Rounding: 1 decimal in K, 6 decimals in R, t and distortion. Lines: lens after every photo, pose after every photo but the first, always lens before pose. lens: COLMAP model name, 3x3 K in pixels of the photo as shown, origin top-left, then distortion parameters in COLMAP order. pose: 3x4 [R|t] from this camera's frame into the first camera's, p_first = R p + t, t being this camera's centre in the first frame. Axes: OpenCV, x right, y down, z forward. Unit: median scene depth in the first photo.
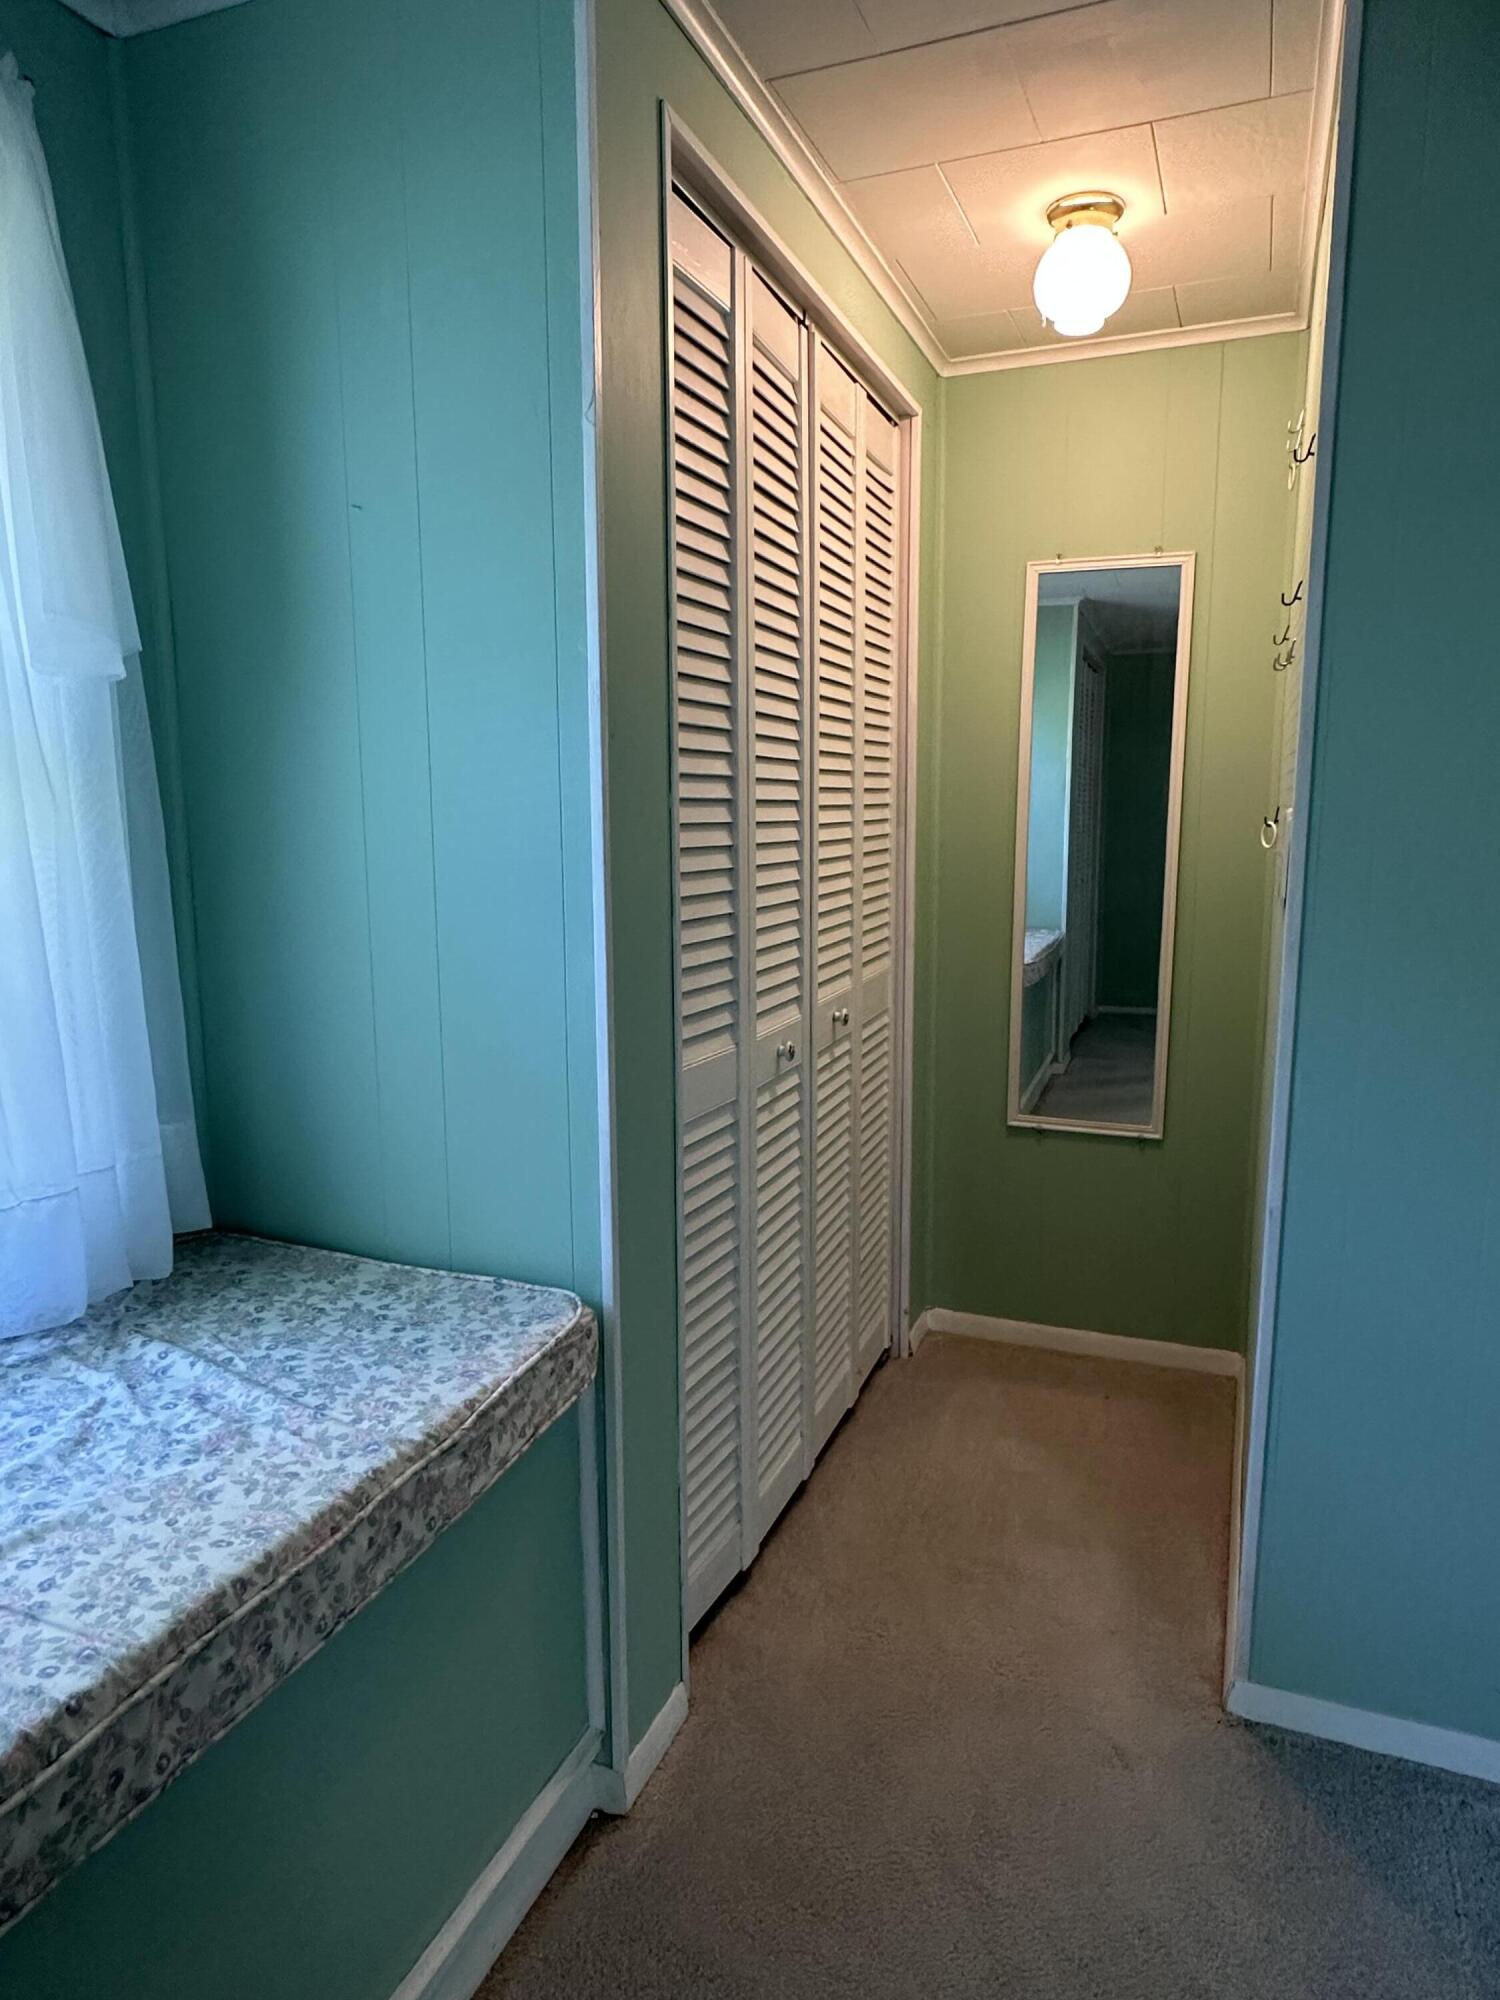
lens RADIAL K [[1238.0, 0, 748.5], [0, 1238.0, 993.6], [0, 0, 1]] dist [0.008896, -0.004246]
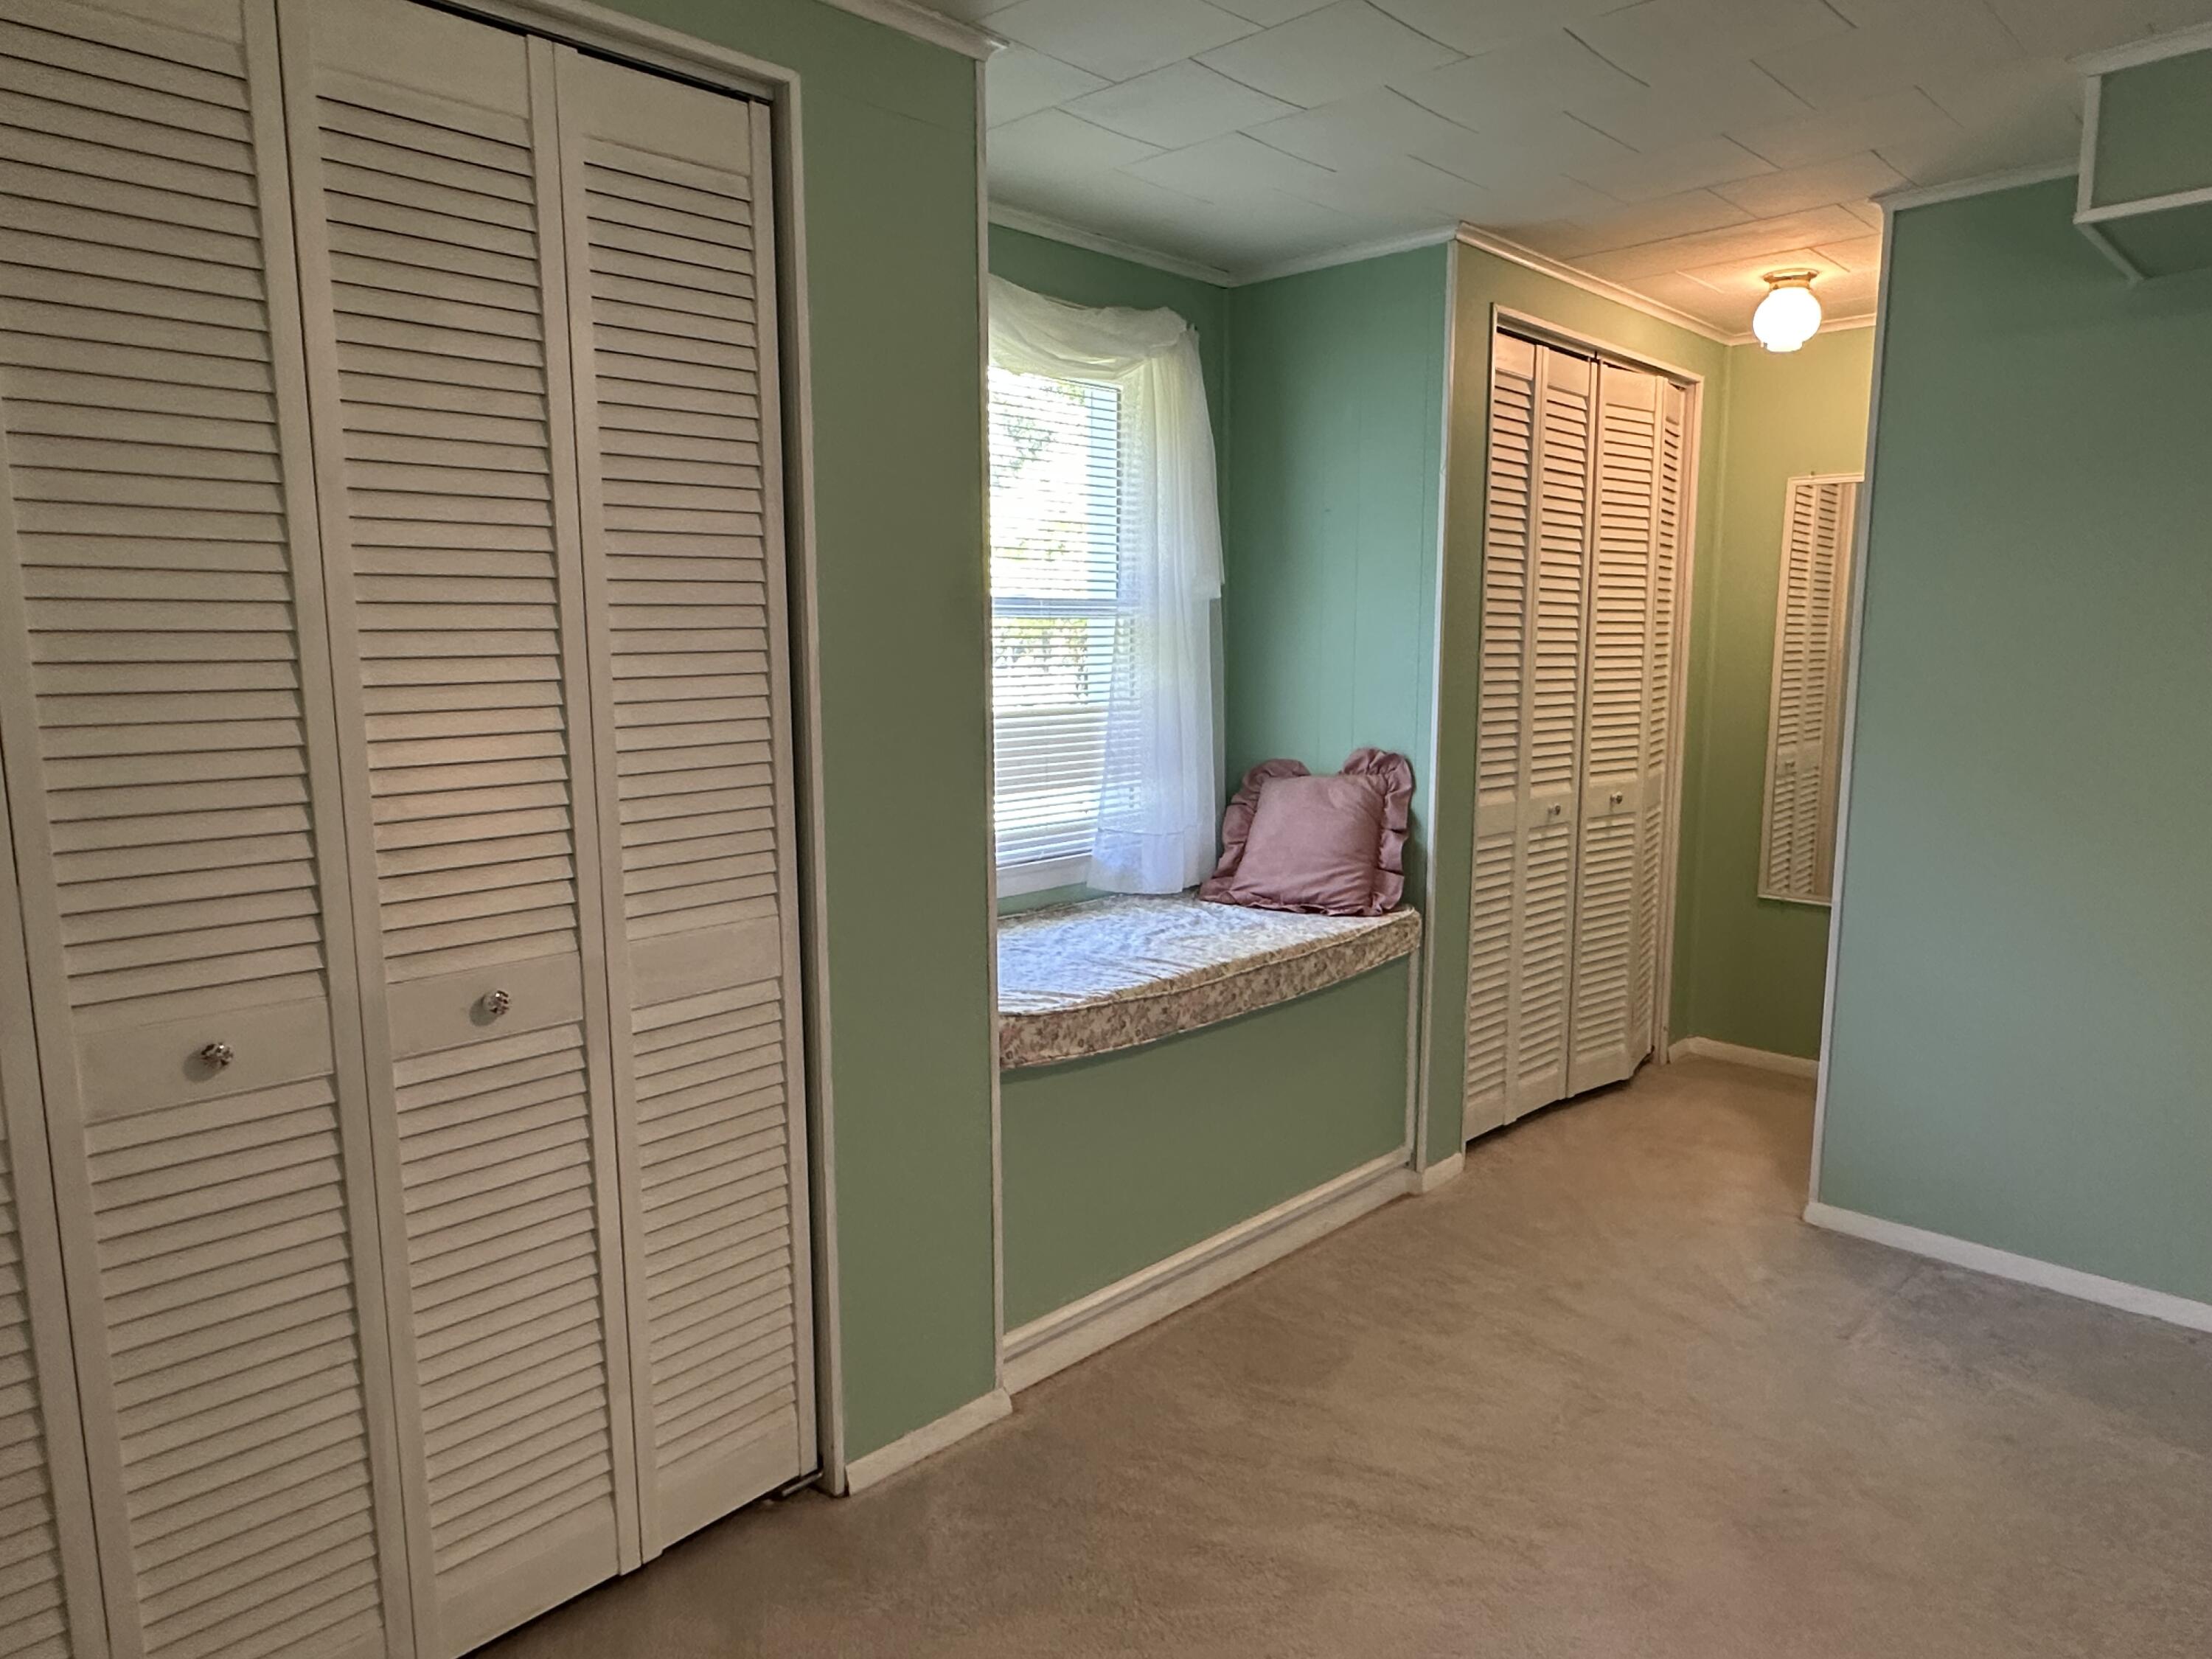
lens RADIAL K [[1369.2, 0, 1110.0], [0, 1369.2, 824.3], [0, 0, 1]] dist [0.008896, -0.004246]
pose [[0.923479, 0.056811, -0.379420, 0.196590], [-0.062388, 0.998049, -0.002408, 0.121249], [0.378543, 0.025895, 0.925221, -0.988548]]
